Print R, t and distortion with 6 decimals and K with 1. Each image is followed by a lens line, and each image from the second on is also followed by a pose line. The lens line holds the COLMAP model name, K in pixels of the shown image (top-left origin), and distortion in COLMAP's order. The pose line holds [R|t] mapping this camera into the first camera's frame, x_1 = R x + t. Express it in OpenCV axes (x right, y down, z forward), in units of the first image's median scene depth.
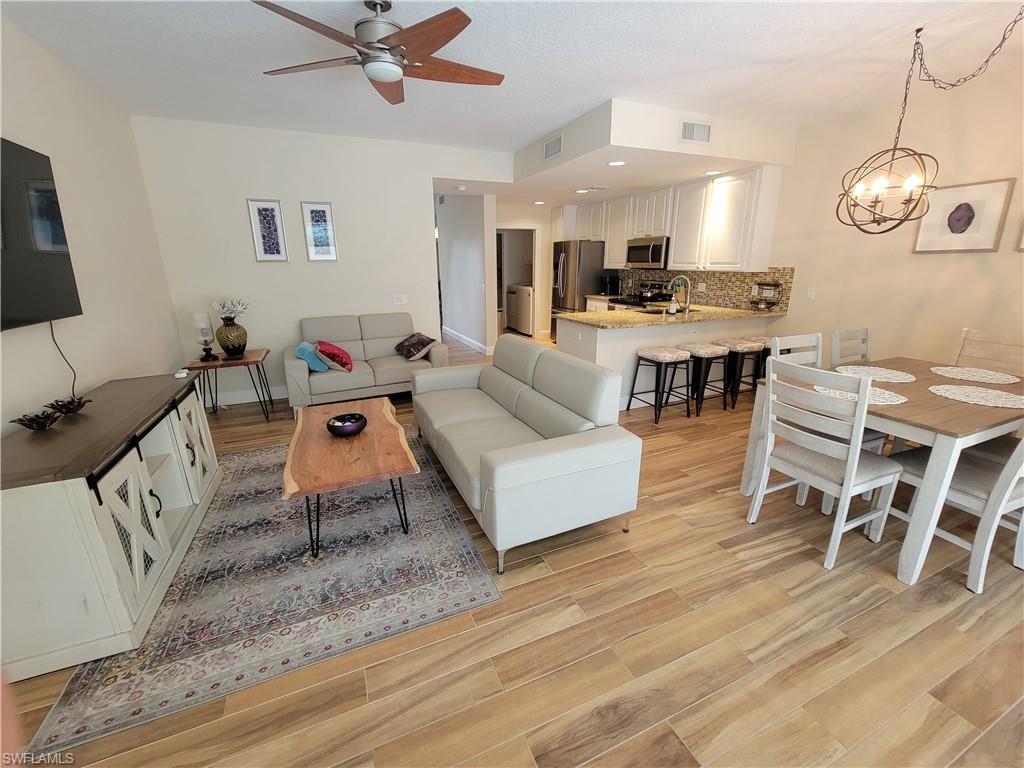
lens RADIAL K [[416.9, 0, 505.3], [0, 416.9, 382.0], [0, 0, 1]] dist [-0.001853, -0.001424]
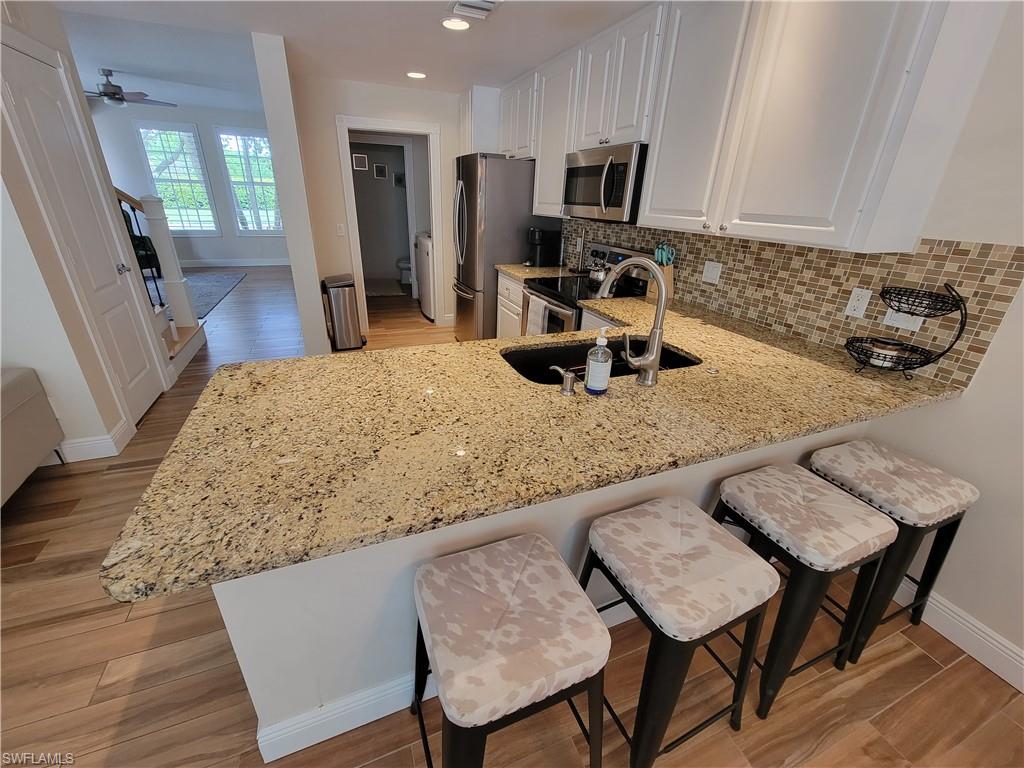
lens RADIAL K [[416.9, 0, 509.6], [0, 416.9, 382.0], [0, 0, 1]] dist [-0.001853, -0.001424]
pose [[0.999031, 0.044005, 0.000379, 0.279256], [-0.043652, 0.989849, 0.135257, -0.171481], [0.005577, -0.135142, 0.990810, 0.582221]]
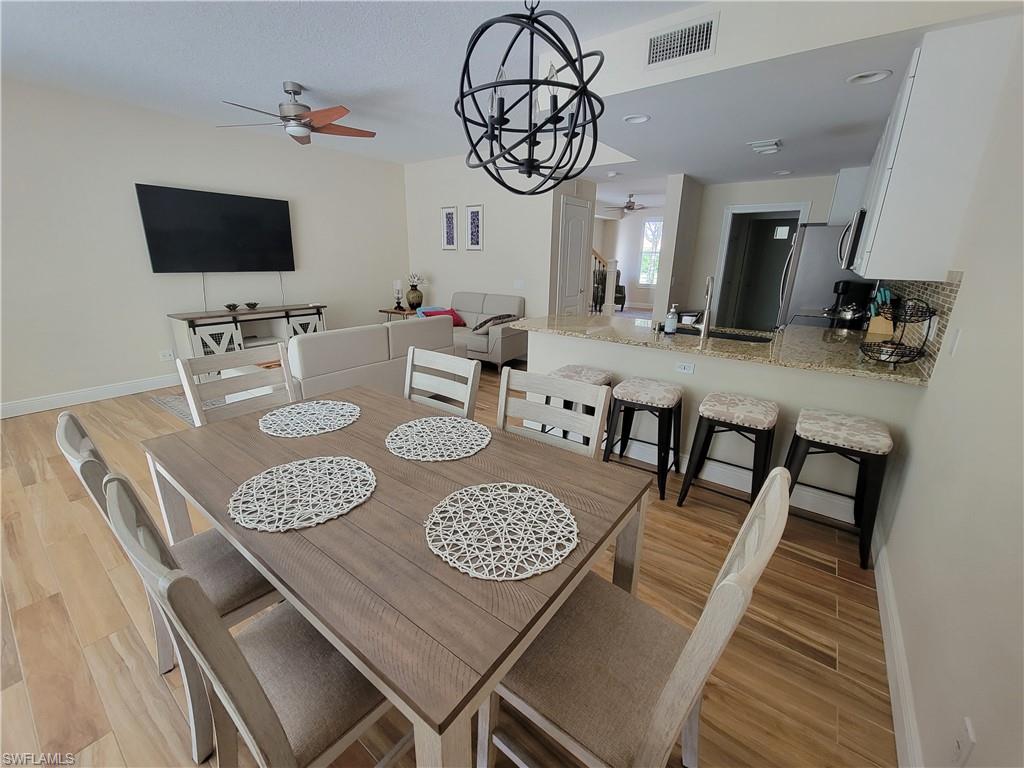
lens RADIAL K [[416.9, 0, 508.5], [0, 416.9, 381.8], [0, 0, 1]] dist [-0.001853, -0.001424]
pose [[0.499249, 0.265845, -0.824668, 0.691622], [-0.257640, 0.954266, 0.151649, -0.103582], [0.827268, 0.136756, 0.544909, 0.366774]]
